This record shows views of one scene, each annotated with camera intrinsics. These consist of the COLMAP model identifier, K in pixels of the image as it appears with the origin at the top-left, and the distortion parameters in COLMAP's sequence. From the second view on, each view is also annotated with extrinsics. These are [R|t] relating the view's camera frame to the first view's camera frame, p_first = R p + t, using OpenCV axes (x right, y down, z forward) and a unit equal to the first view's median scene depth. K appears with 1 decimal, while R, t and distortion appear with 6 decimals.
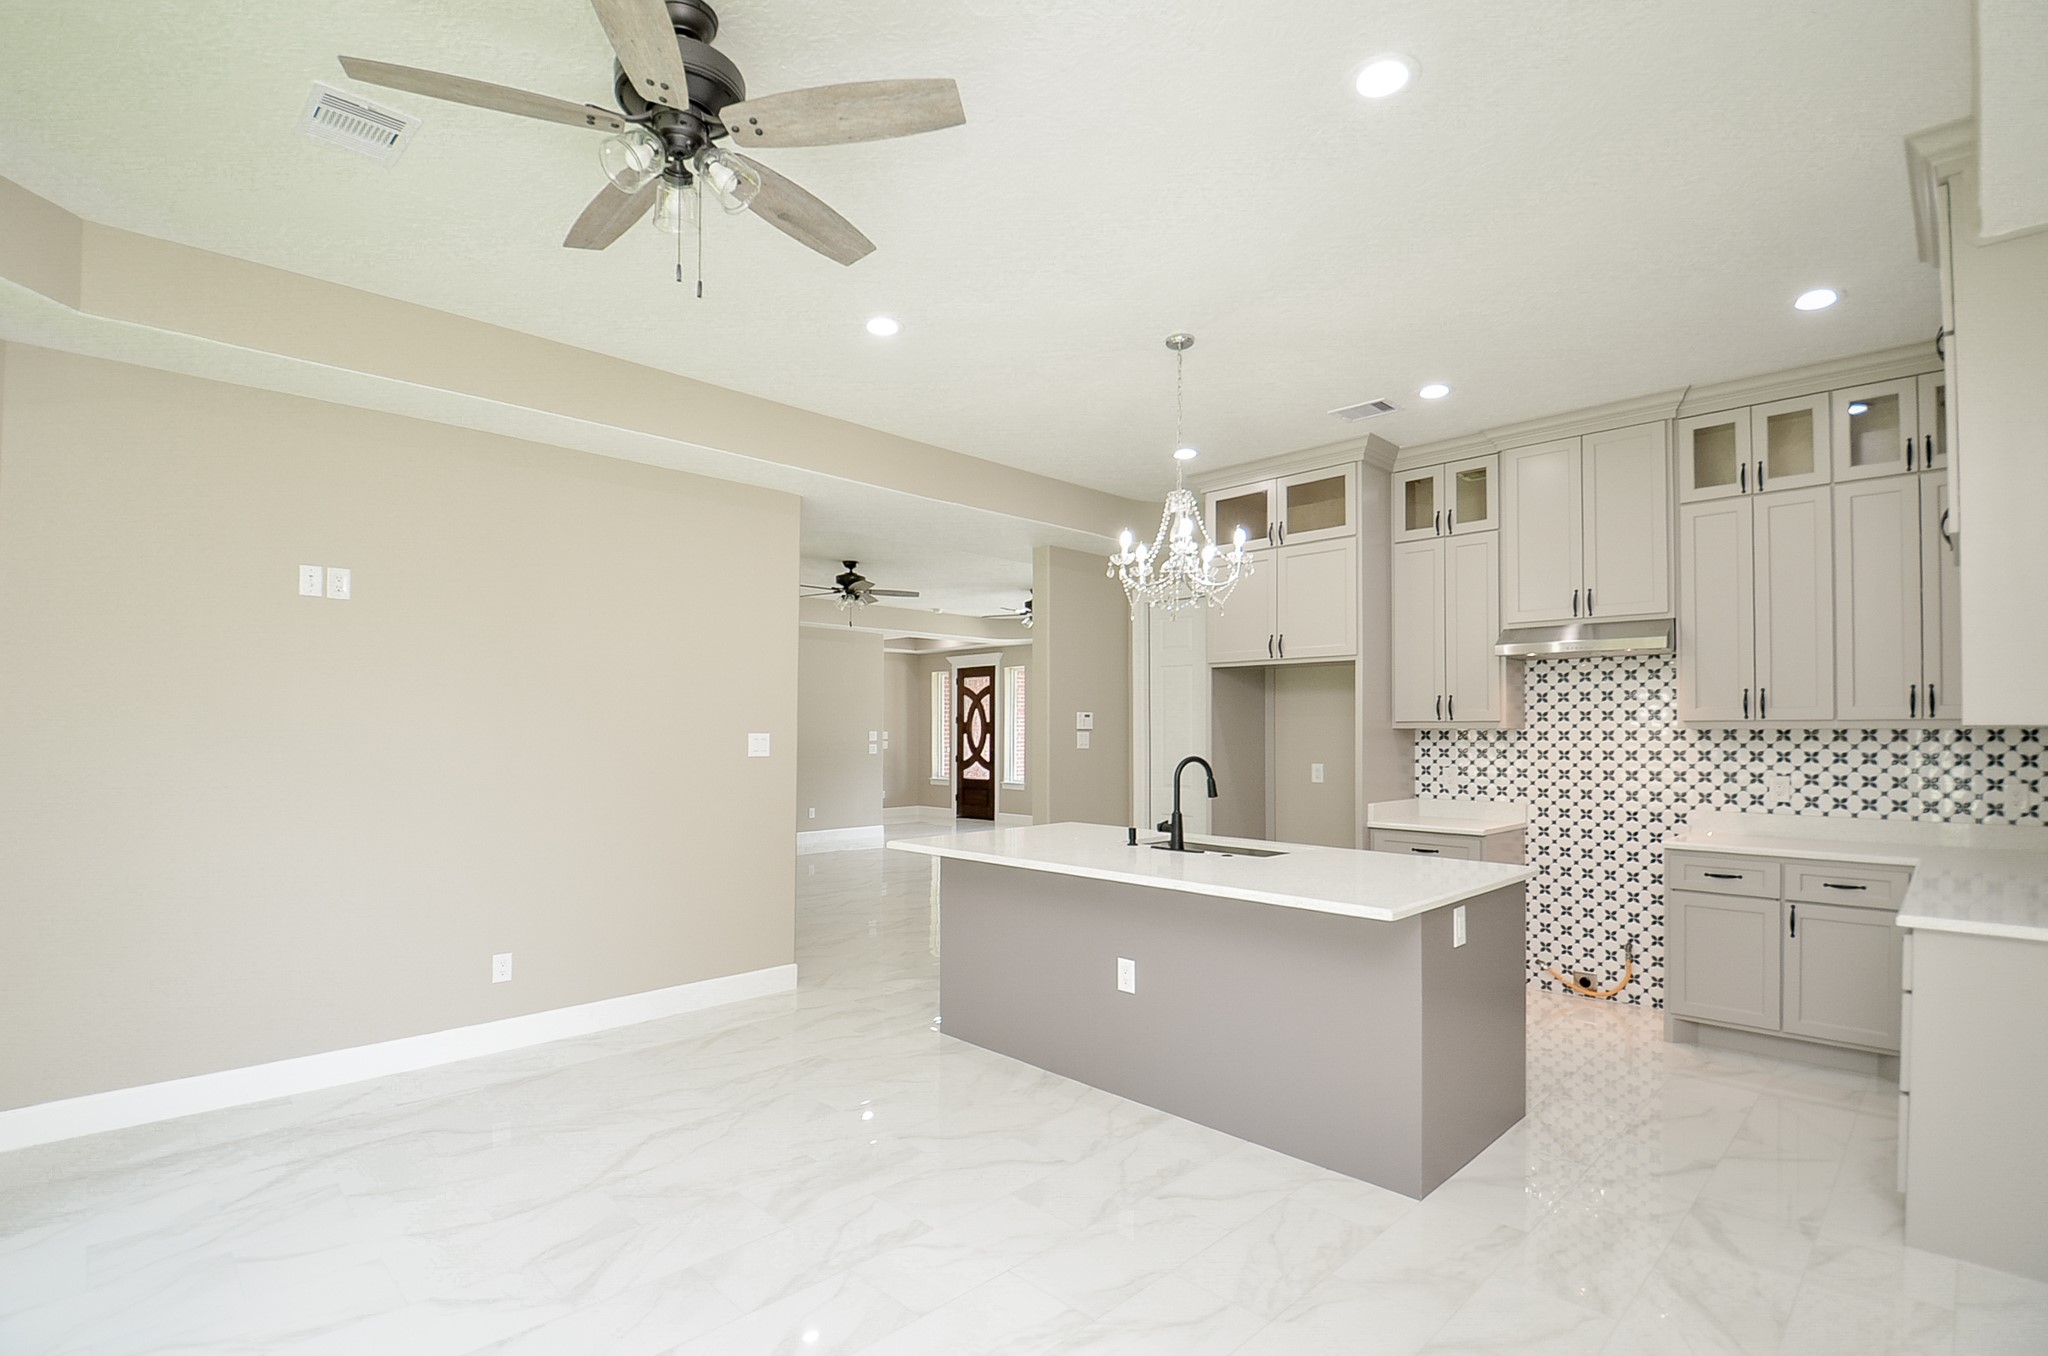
lens RADIAL K [[963.8, 0, 939.7], [0, 963.8, 724.6], [0, 0, 1]] dist [-0.040142, -0.002616]
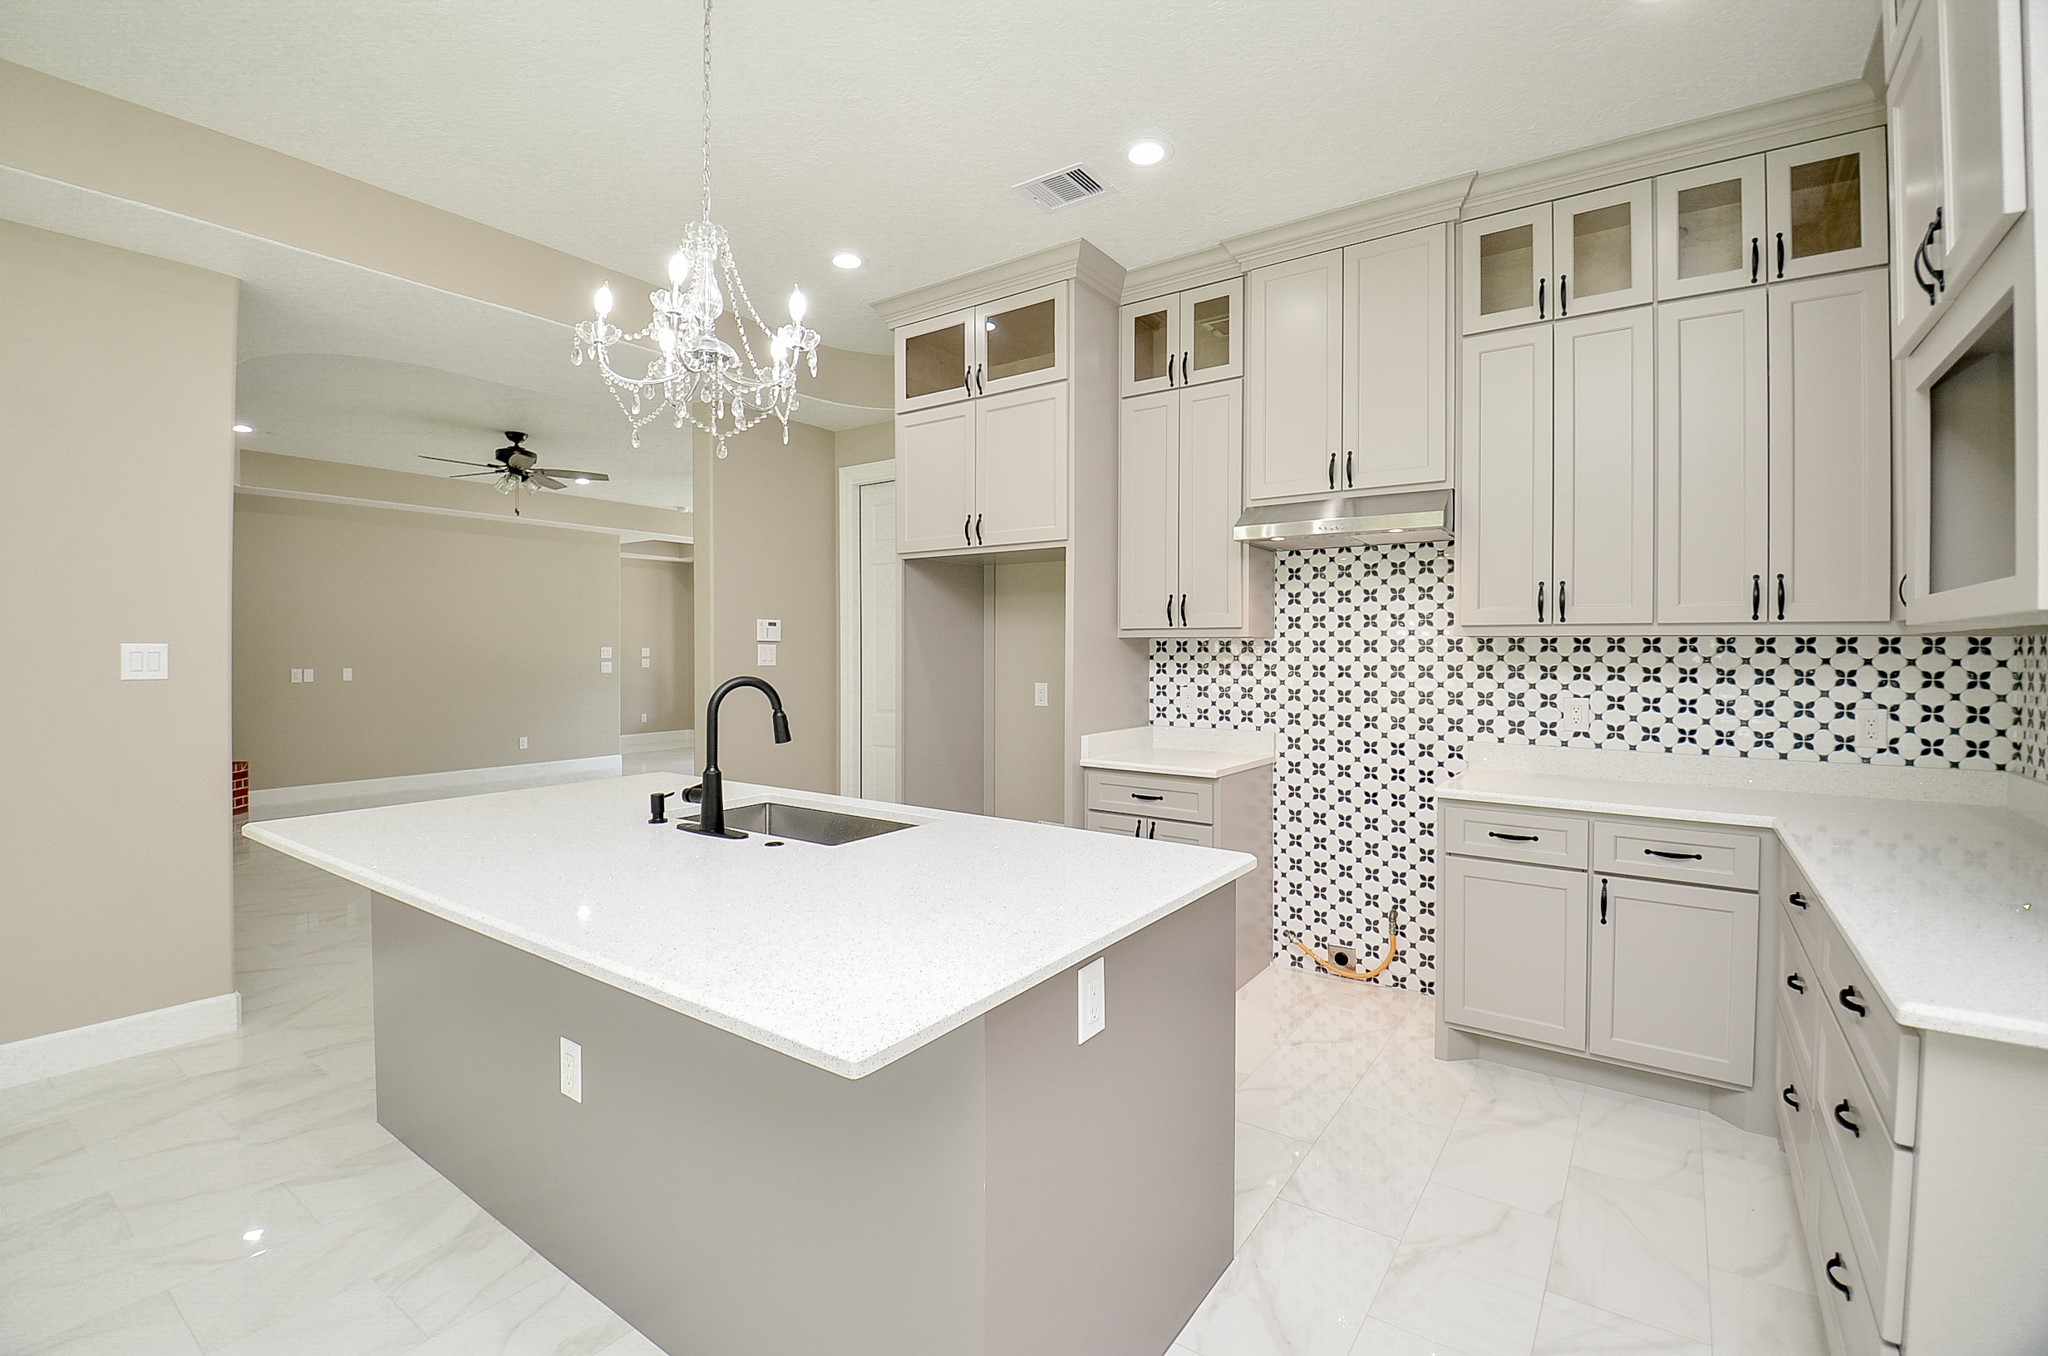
lens RADIAL K [[963.8, 0, 944.9], [0, 963.8, 665.3], [0, 0, 1]] dist [-0.040142, -0.002616]
pose [[0.981644, -0.003605, 0.190686, 0.217988], [-0.001221, 0.999682, 0.025184, 0.008363], [-0.190716, -0.024954, 0.981328, 0.300132]]
